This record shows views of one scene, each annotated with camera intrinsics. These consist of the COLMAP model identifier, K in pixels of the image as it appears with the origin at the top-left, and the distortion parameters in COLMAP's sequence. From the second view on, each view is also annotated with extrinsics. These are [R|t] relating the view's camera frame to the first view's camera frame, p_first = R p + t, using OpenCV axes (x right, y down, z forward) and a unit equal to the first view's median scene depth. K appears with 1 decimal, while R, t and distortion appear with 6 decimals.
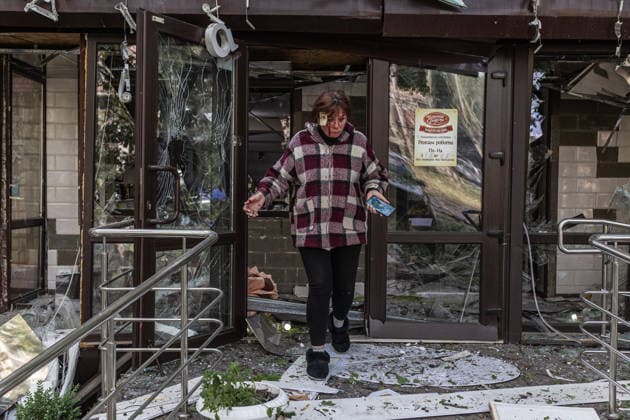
lens RADIAL K [[615.7, 0, 316.3], [0, 615.7, 199.5], [0, 0, 1]] dist [-0.005158, 0.021873]
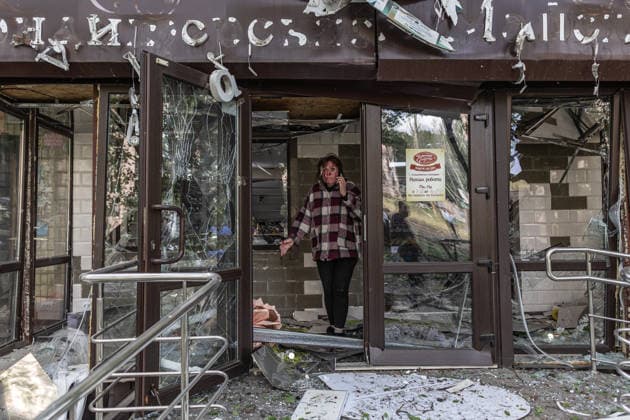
lens RADIAL K [[499.2, 0, 322.0], [0, 499.2, 200.9], [0, 0, 1]] dist [0.009272, 0.005707]
pose [[0.999301, -0.019960, 0.031593, -0.017046], [0.021946, 0.997721, -0.063807, -0.003000], [-0.030248, 0.064456, 0.997462, 0.132999]]
